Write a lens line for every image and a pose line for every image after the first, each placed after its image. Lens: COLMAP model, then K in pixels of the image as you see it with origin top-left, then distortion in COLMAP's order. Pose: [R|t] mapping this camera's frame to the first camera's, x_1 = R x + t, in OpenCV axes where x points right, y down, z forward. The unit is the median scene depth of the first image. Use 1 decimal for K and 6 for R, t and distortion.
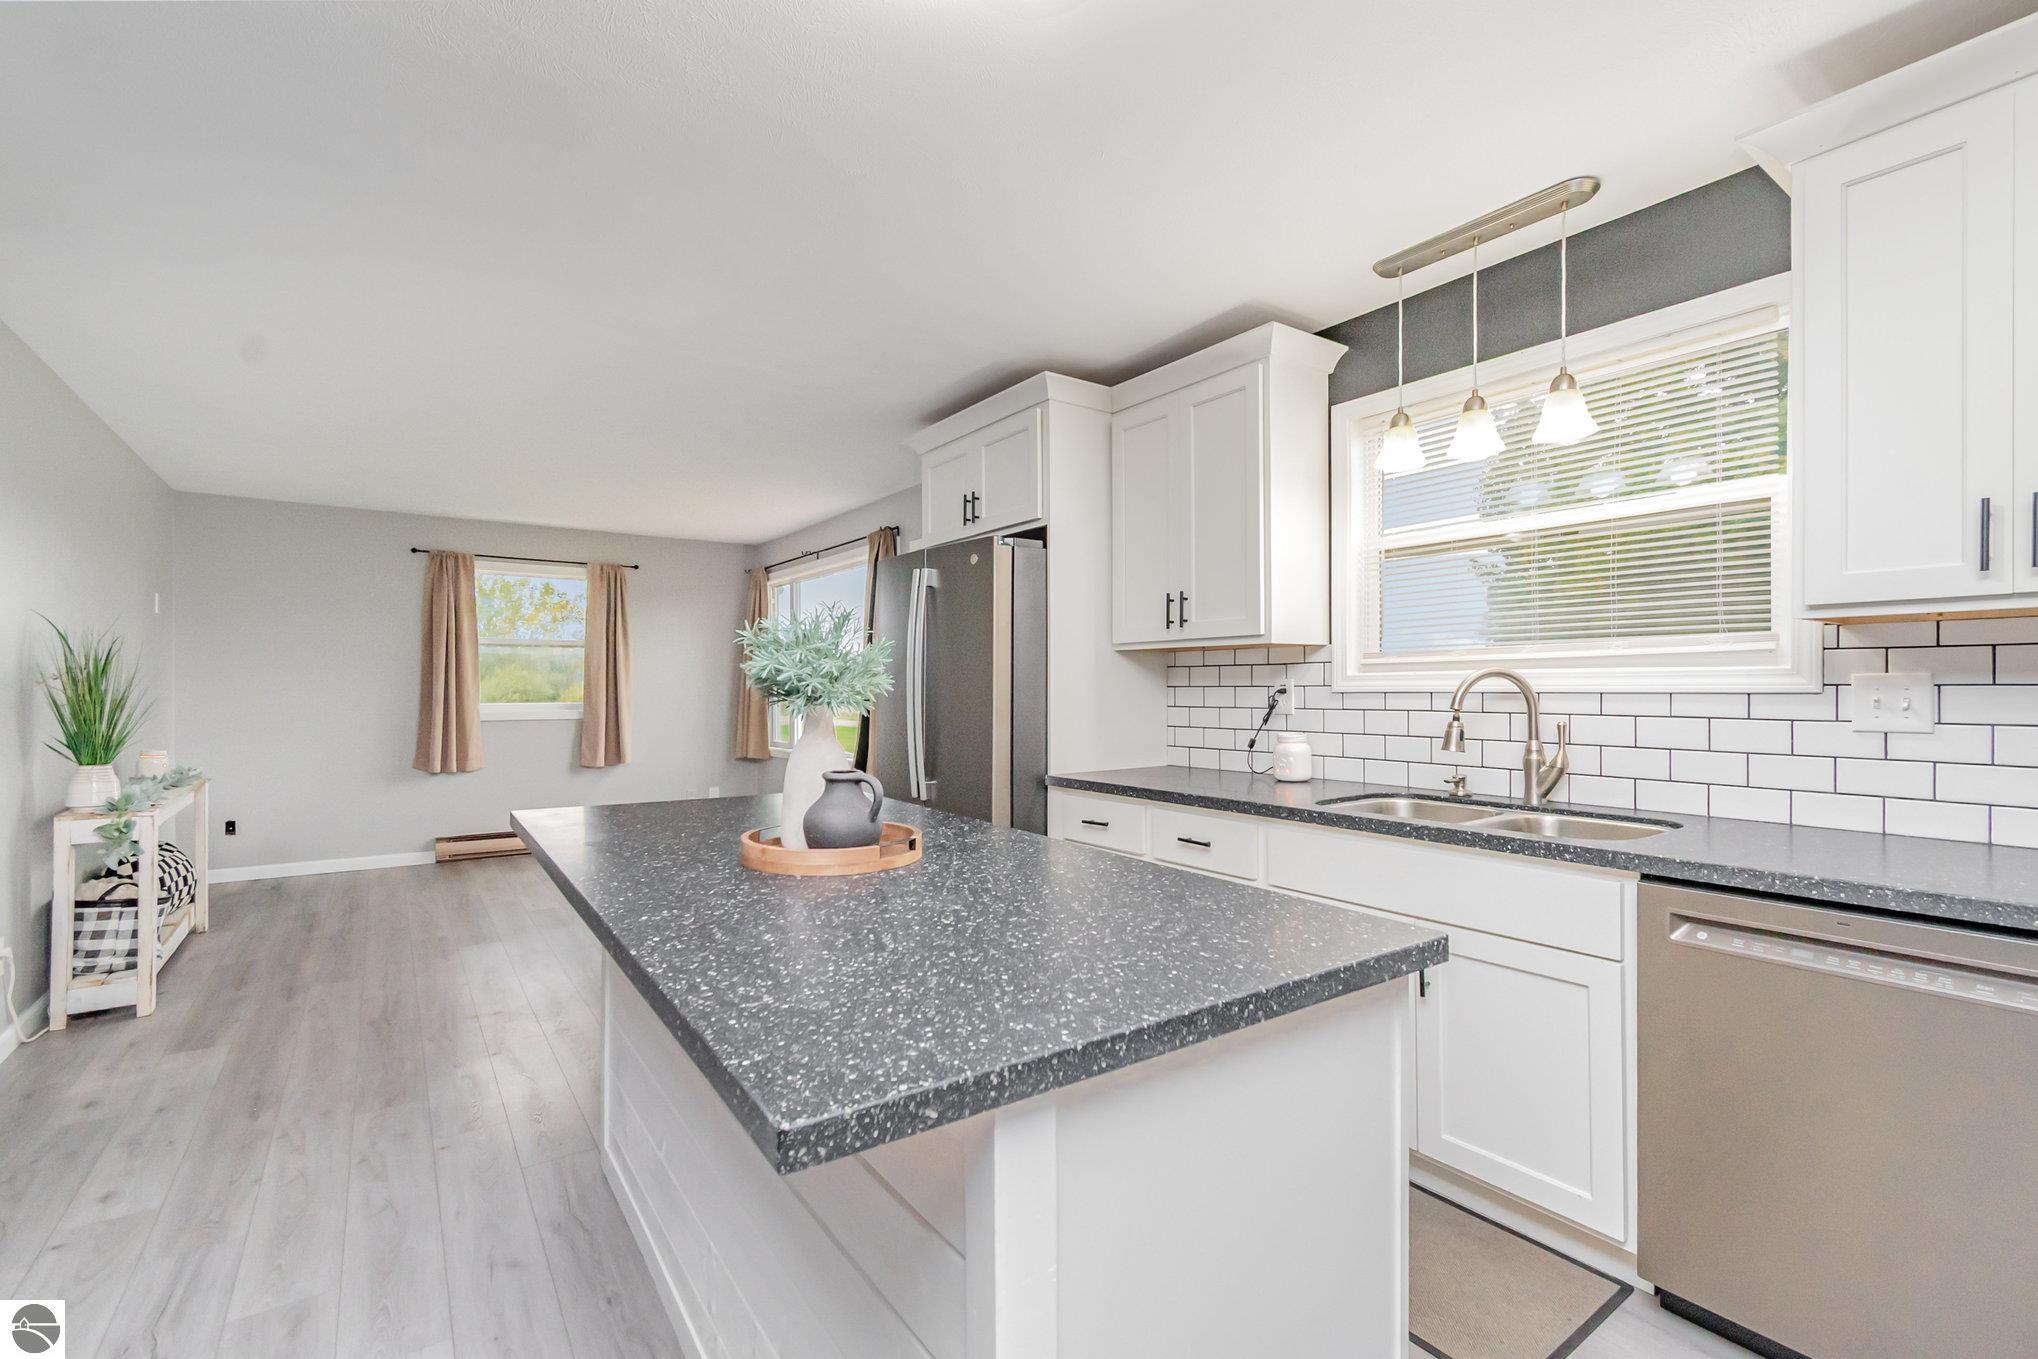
lens RADIAL K [[902.3, 0, 1025.5], [0, 902.3, 677.5], [0, 0, 1]] dist [-0.020421, -0.001219]
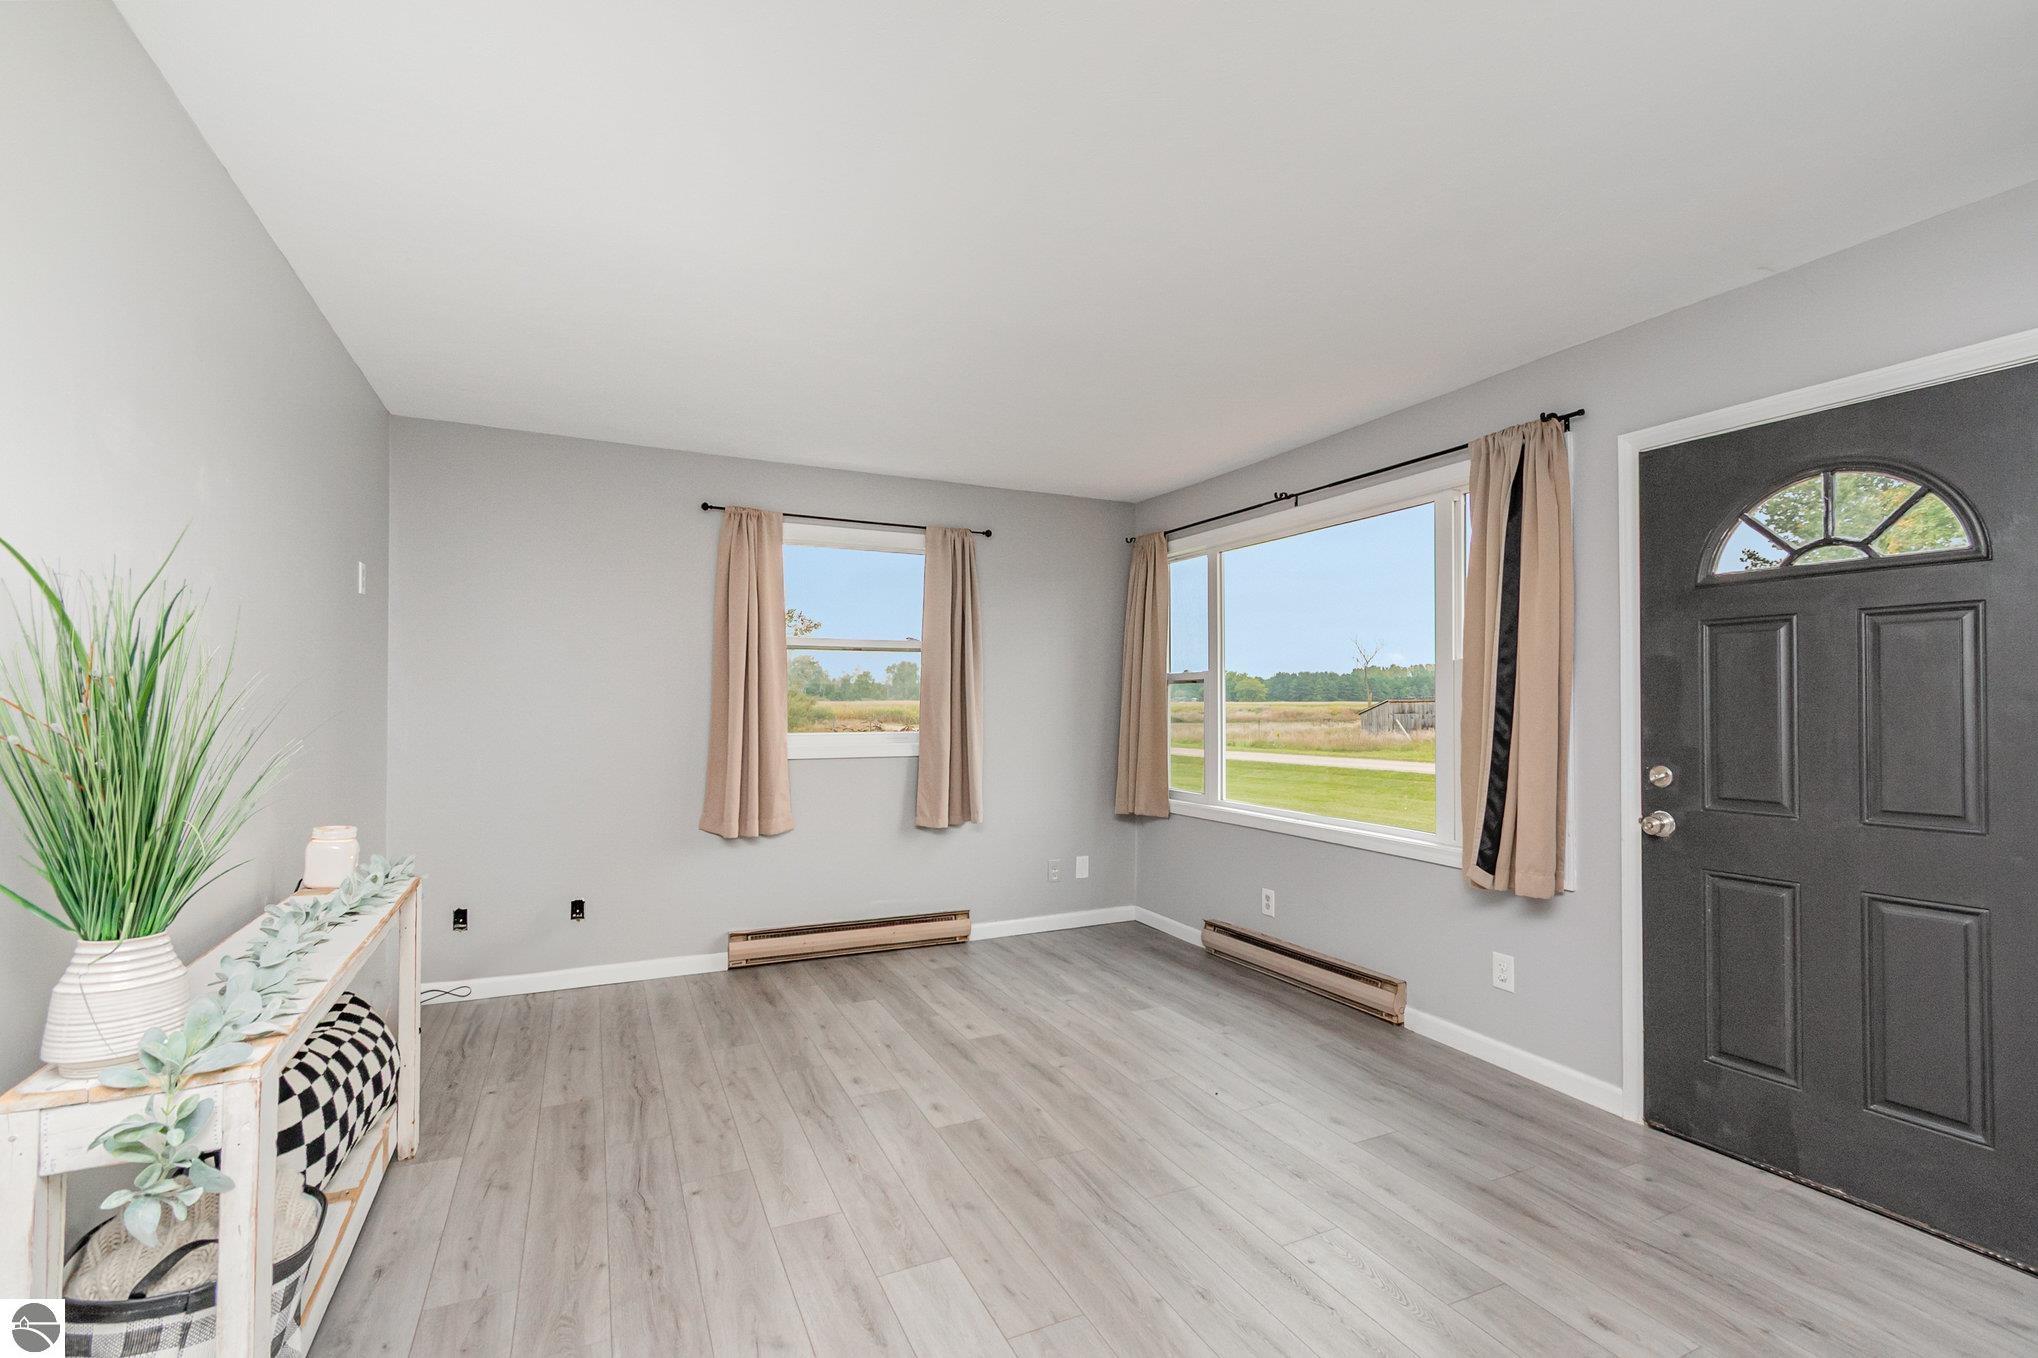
lens RADIAL K [[902.3, 0, 997.9], [0, 902.3, 691.7], [0, 0, 1]] dist [-0.020421, -0.001219]
pose [[0.980198, 0.001893, -0.198009, -0.332019], [-0.002140, 0.999997, -0.001033, -0.002725], [0.198007, 0.001436, 0.980200, 0.379738]]
